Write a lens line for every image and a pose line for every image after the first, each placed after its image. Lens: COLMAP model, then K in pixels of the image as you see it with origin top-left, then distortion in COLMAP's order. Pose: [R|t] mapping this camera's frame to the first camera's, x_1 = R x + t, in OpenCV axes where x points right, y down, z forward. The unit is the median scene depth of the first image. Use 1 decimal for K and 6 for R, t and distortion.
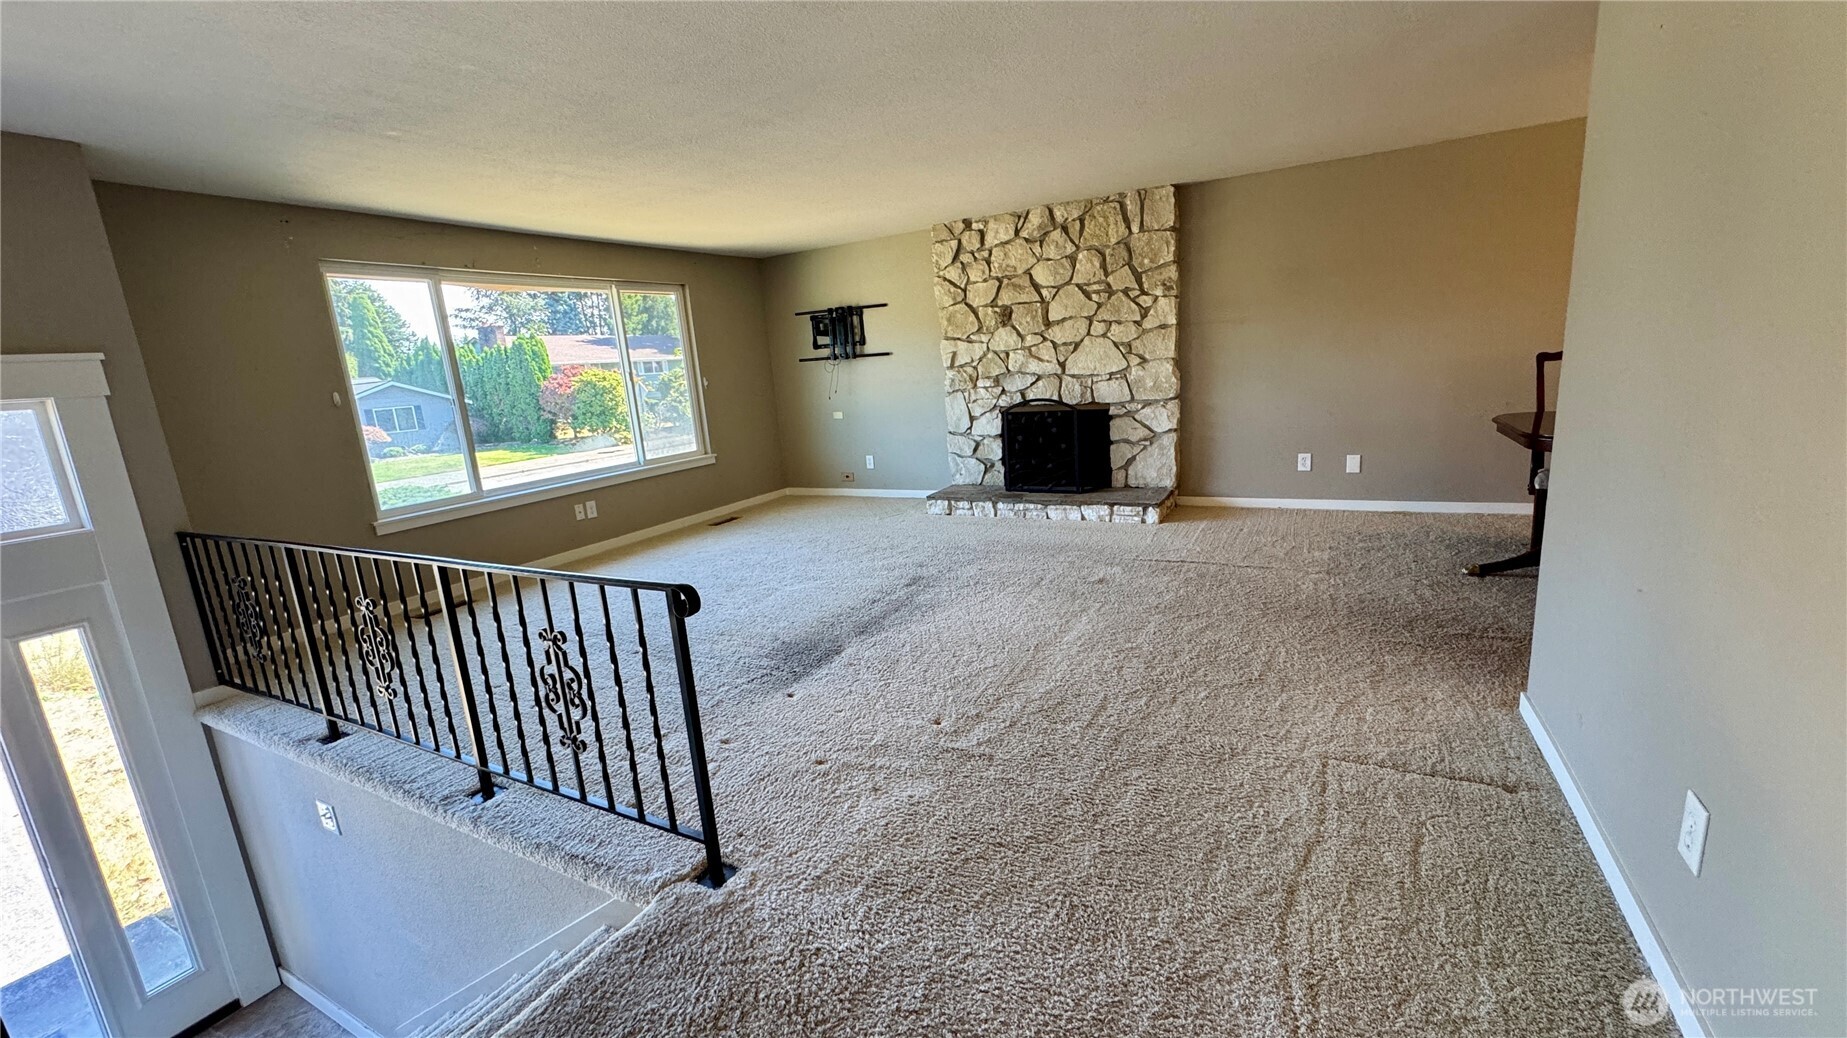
lens RADIAL K [[738.9, 0, 922.3], [0, 738.9, 518.2], [0, 0, 1]] dist [-0.004403, 0.000239]
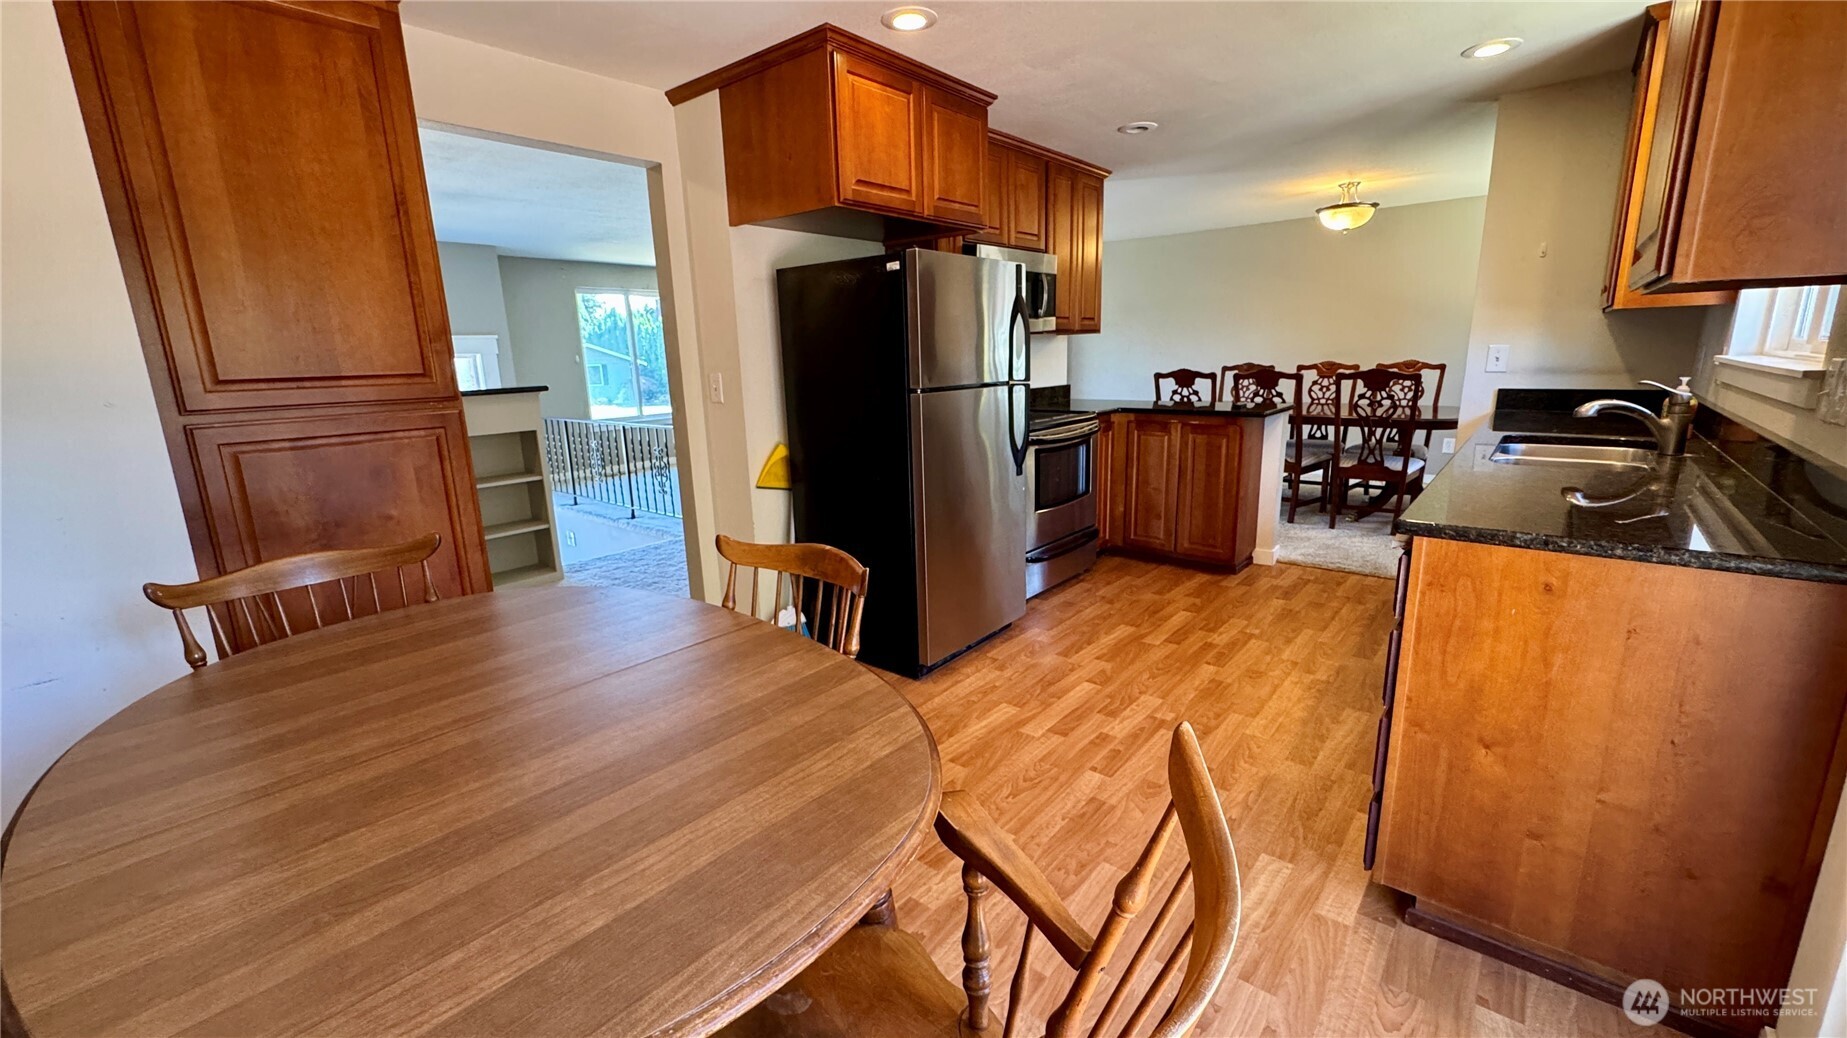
lens RADIAL K [[738.9, 0, 922.1], [0, 738.9, 518.2], [0, 0, 1]] dist [-0.004403, 0.000239]
pose [[0.980111, 0.087660, -0.178041, 0.350955], [-0.082965, 0.995984, 0.033663, 0.084680], [0.180277, -0.018223, 0.983447, -0.552922]]
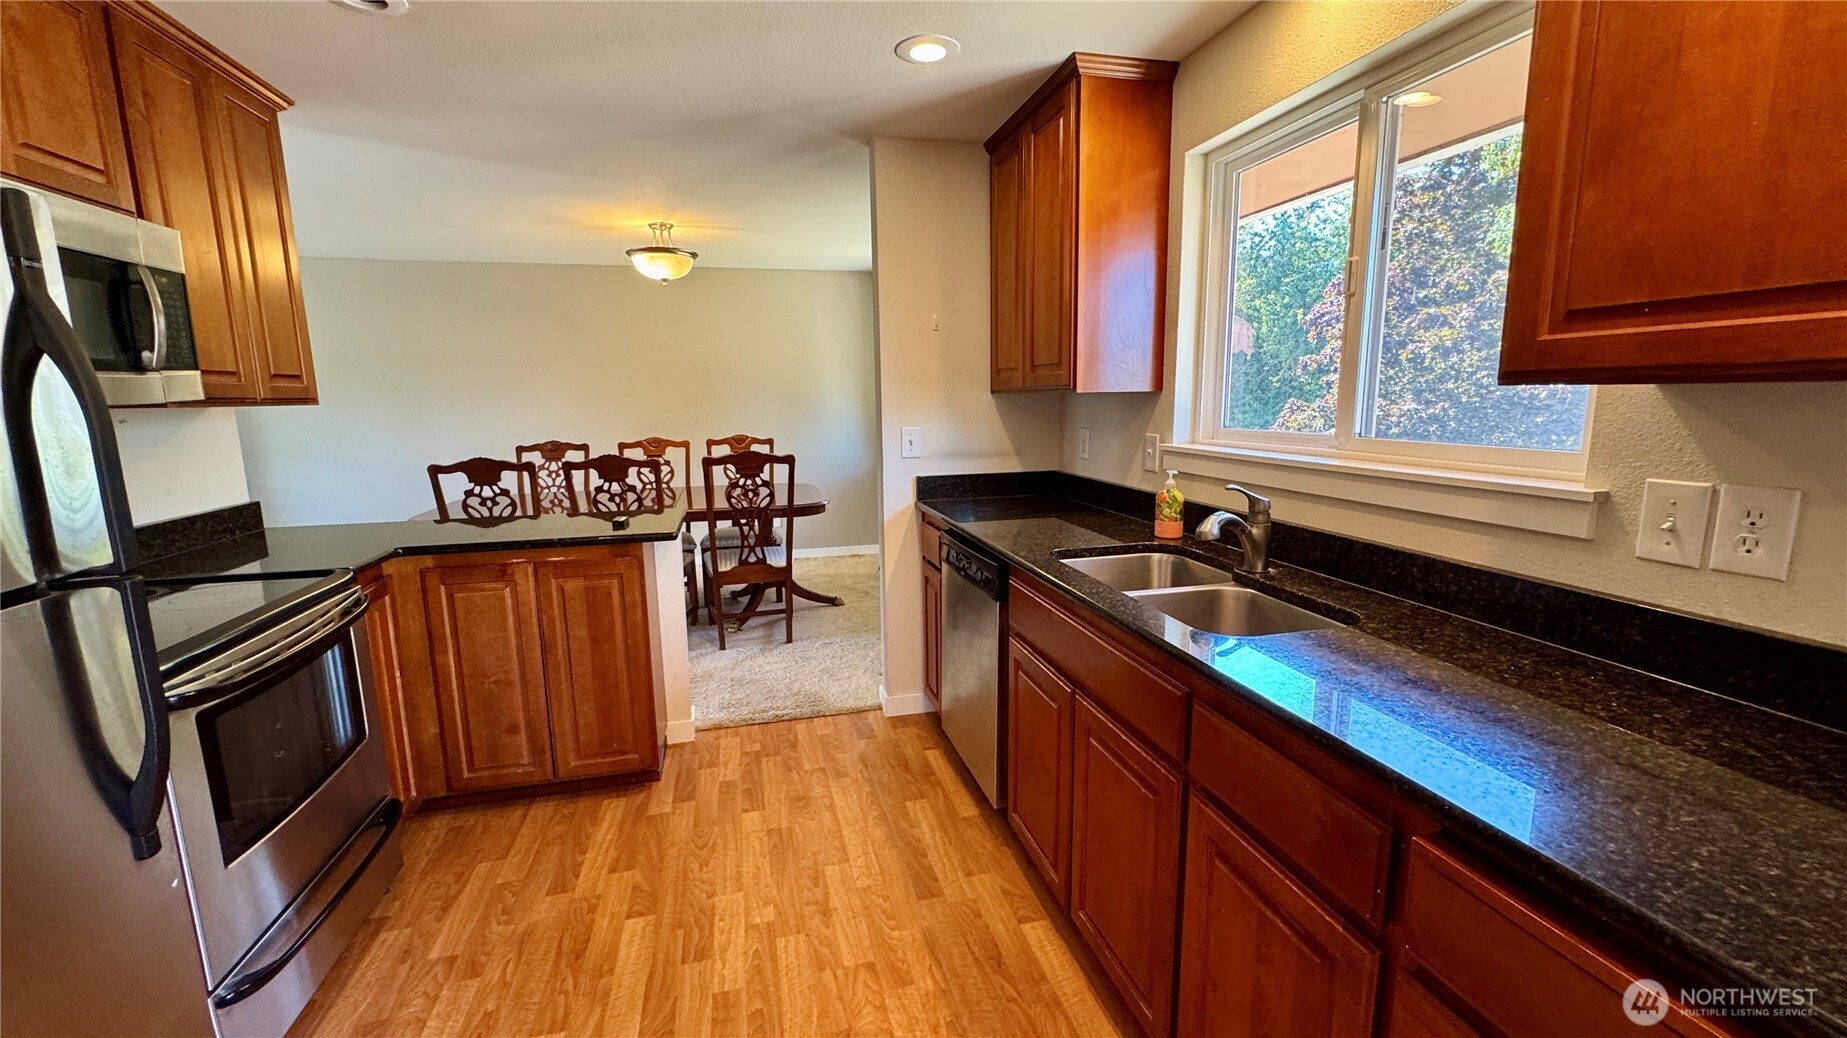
lens RADIAL K [[738.9, 0, 921.8], [0, 738.9, 516.6], [0, 0, 1]] dist [-0.004403, 0.000239]
pose [[0.726025, -0.047829, 0.686003, 0.338095], [0.102709, 0.993931, -0.039403, 0.007603], [-0.679955, 0.099067, 0.726531, -0.245234]]
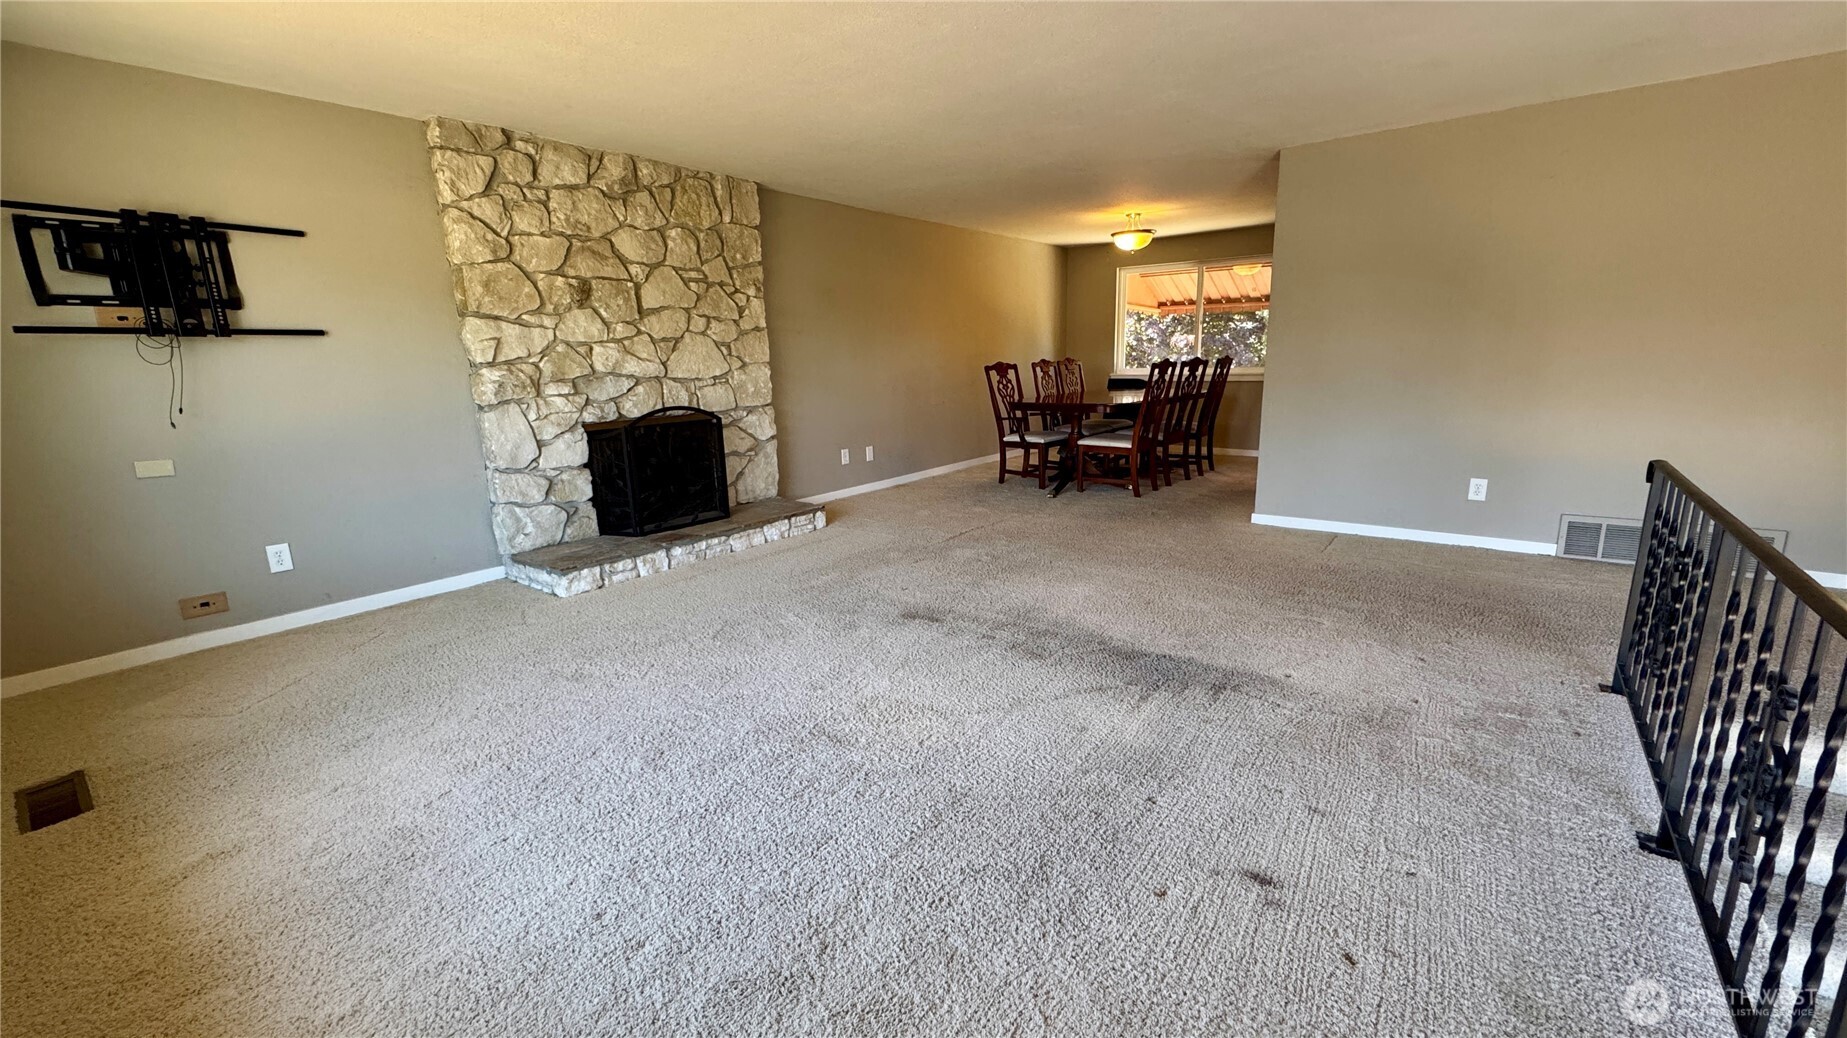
lens RADIAL K [[738.9, 0, 906.9], [0, 738.9, 517.8], [0, 0, 1]] dist [-0.004403, 0.000239]
pose [[0.174262, -0.142858, 0.974281, -0.573958], [0.223400, 0.969357, 0.102178, -0.074391], [-0.959023, 0.199848, 0.200836, 0.642641]]
